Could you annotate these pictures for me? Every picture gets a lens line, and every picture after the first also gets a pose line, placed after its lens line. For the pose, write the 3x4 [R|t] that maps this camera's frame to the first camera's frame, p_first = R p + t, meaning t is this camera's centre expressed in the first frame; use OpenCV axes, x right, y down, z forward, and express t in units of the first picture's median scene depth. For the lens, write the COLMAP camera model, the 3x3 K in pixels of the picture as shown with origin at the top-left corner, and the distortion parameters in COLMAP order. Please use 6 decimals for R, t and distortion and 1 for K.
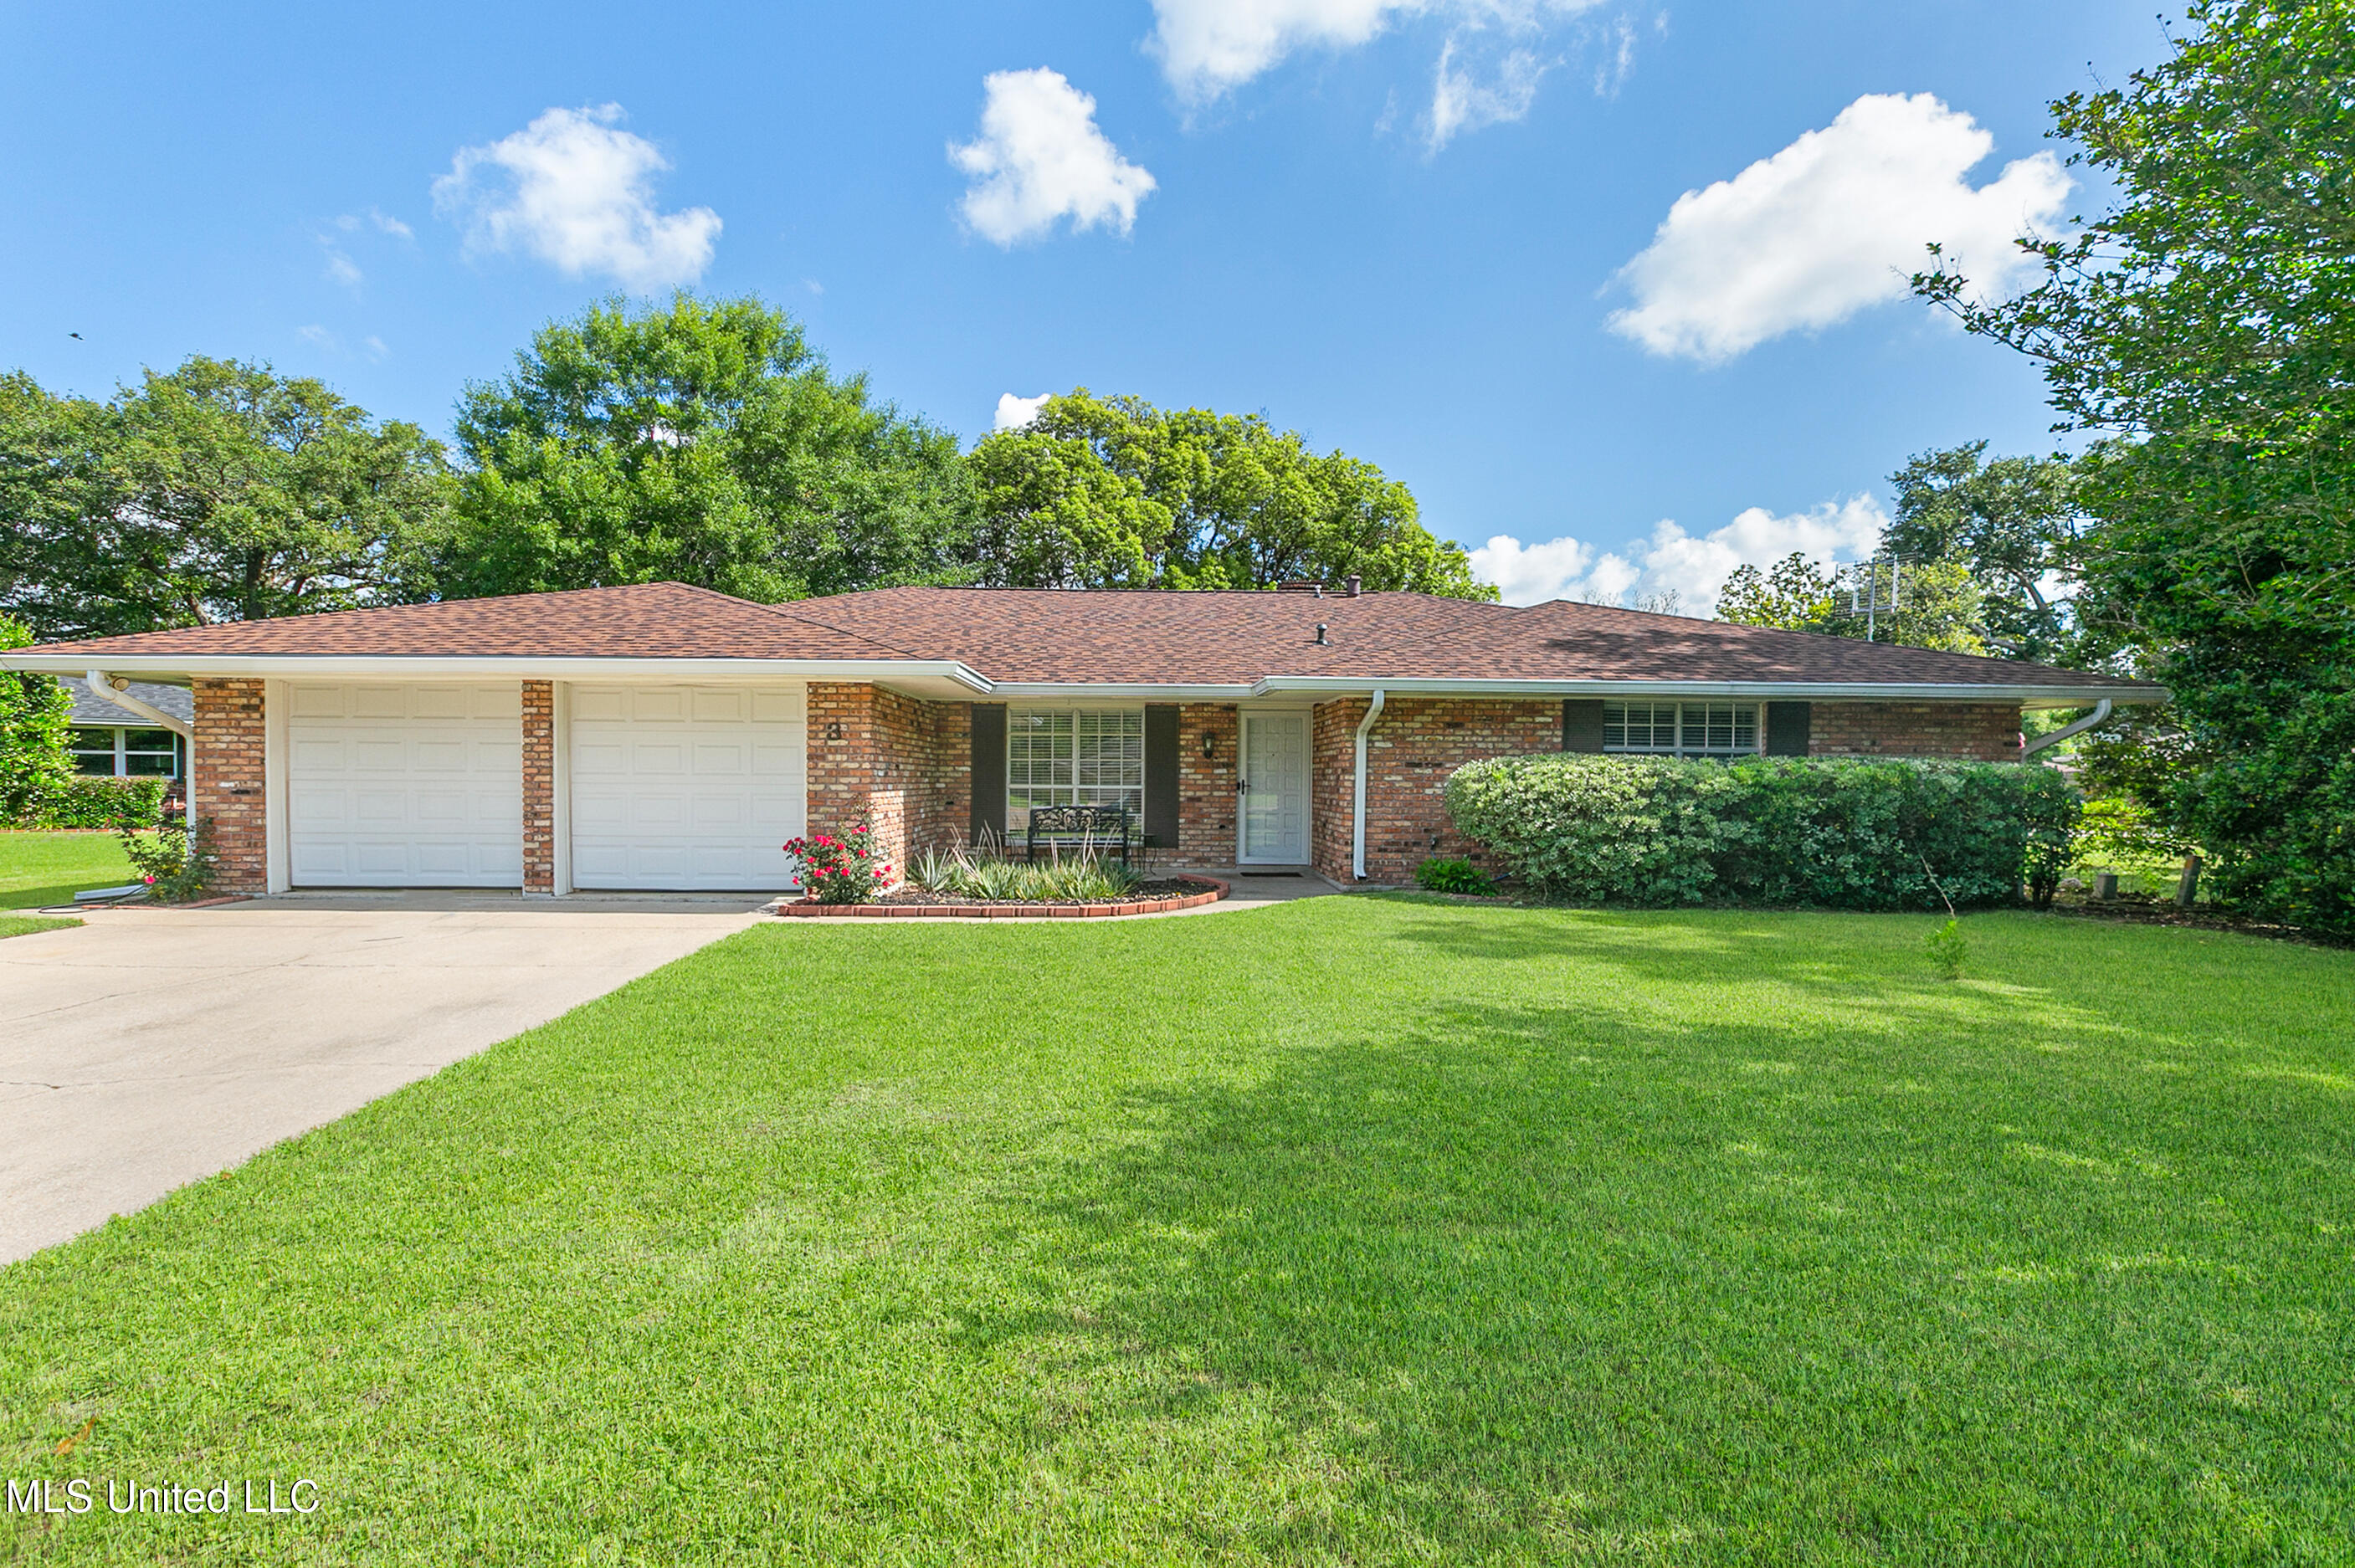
lens RADIAL K [[1017.4, 0, 1177.5], [0, 1017.4, 784.0], [0, 0, 1]] dist [0.001948, 0.000166]
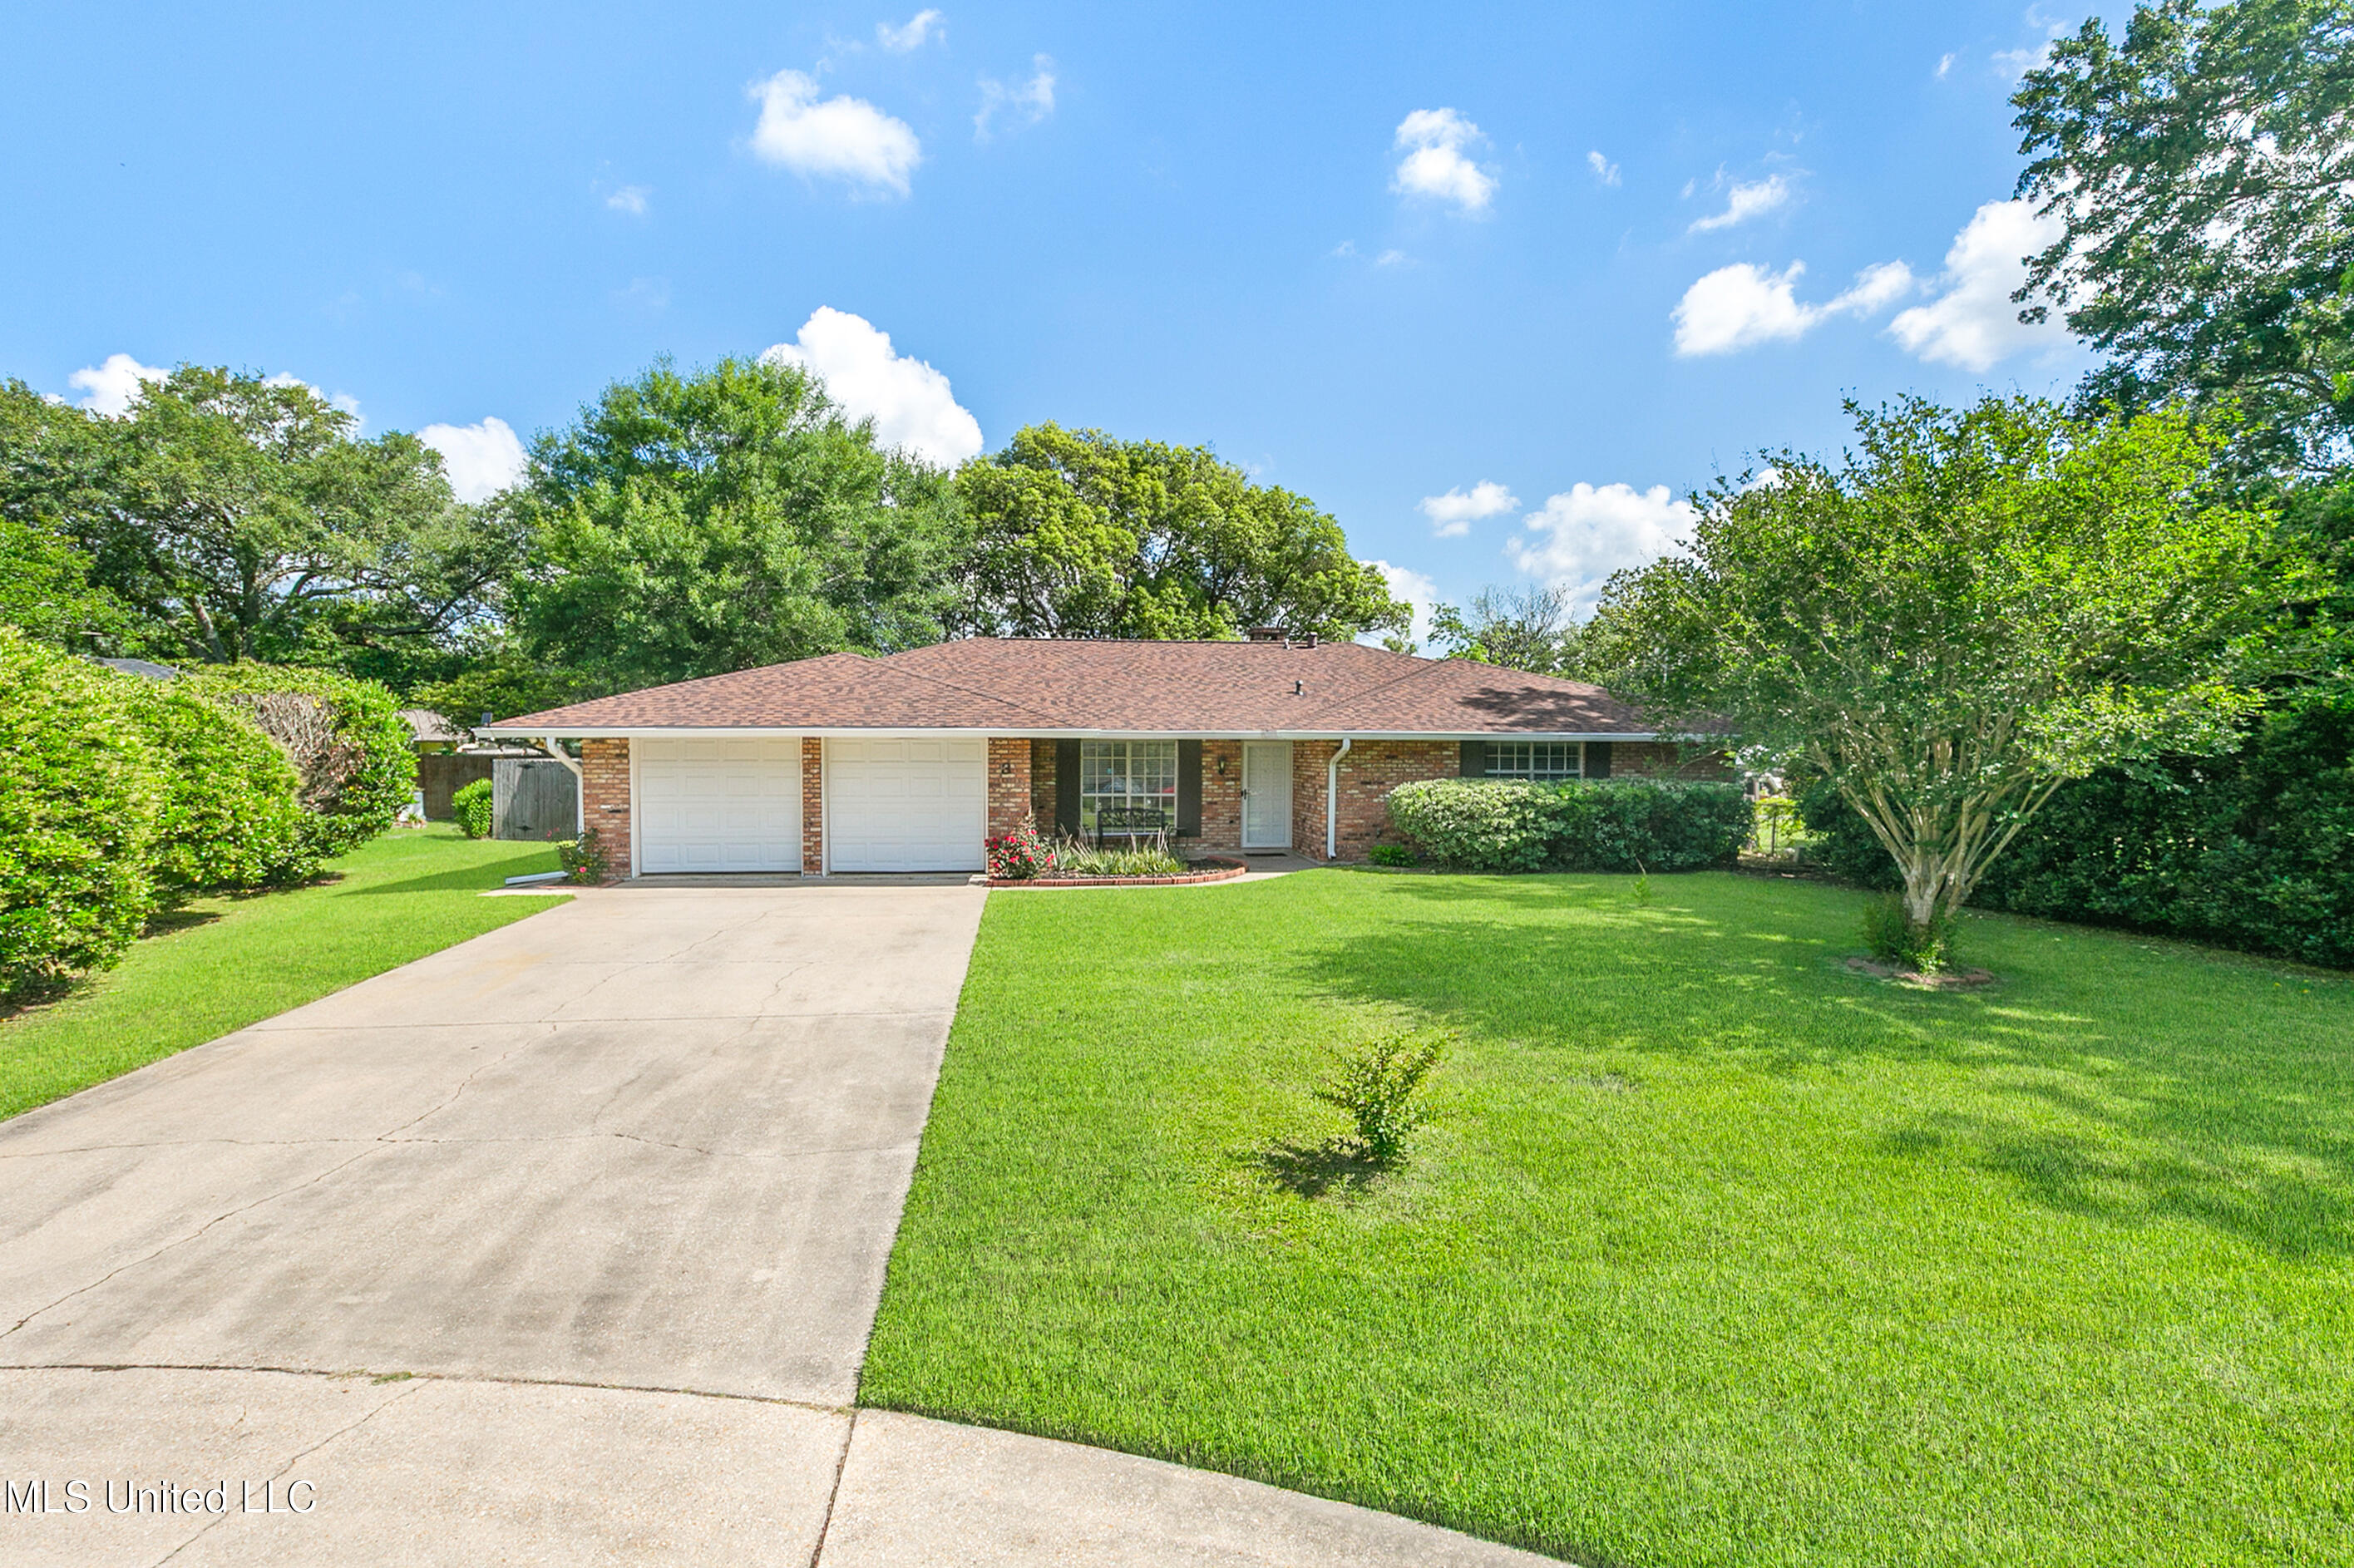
lens RADIAL K [[1071.9, 0, 1177.0], [0, 1071.9, 784.0], [0, 0, 1]] dist [-0.001352, -0.000134]
pose [[0.995168, -0.007100, 0.097928, -0.181632], [0.003948, 0.999469, 0.032347, -0.061214], [-0.098106, -0.031804, 0.994668, -0.504059]]
